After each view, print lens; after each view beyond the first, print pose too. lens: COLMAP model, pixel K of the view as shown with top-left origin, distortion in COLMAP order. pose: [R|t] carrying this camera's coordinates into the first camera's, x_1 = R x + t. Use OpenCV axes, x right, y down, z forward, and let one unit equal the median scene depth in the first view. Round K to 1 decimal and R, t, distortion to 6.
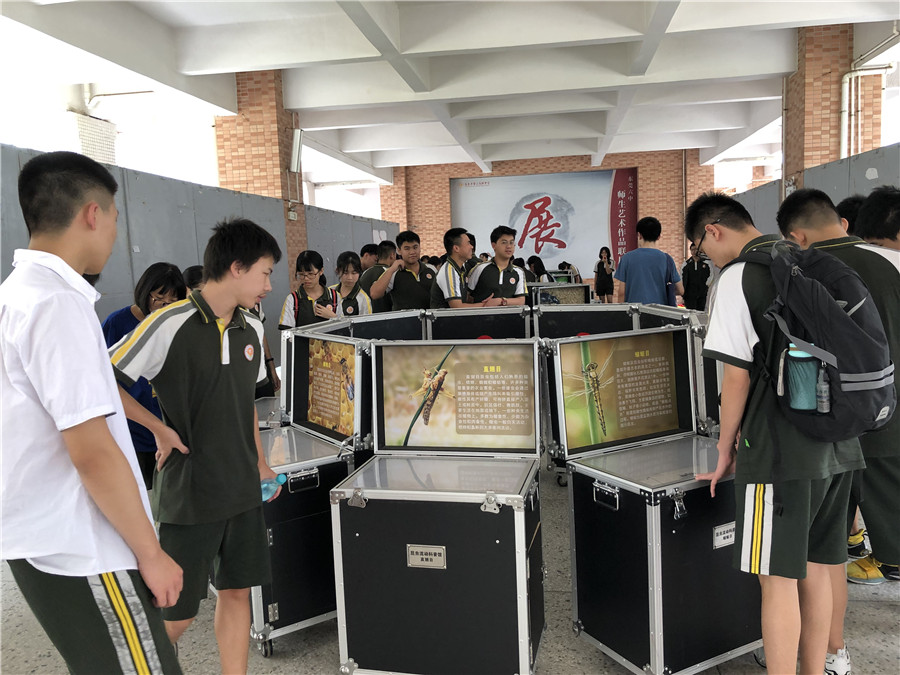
lens RADIAL K [[738.9, 0, 446.7], [0, 738.9, 335.3], [0, 0, 1]] dist [0.076340, -0.005522]
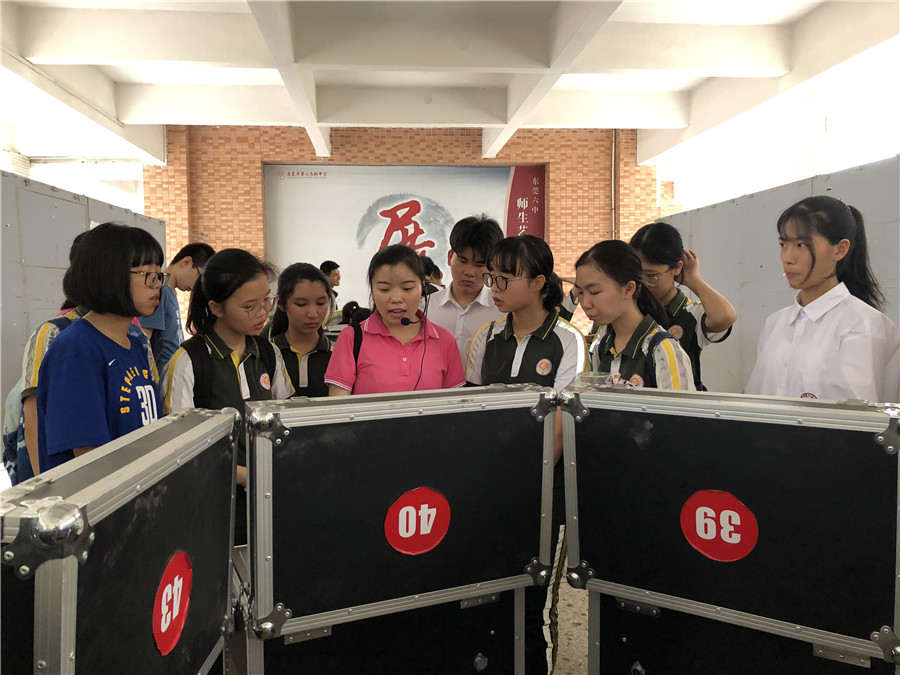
lens RADIAL K [[738.9, 0, 446.8], [0, 738.9, 342.0], [0, 0, 1]] dist [0.076340, -0.005522]
pose [[0.972427, 0.013309, 0.232826, 0.010944], [-0.003521, 0.999094, -0.042402, -0.033228], [-0.233179, 0.040413, 0.971594, 0.361152]]
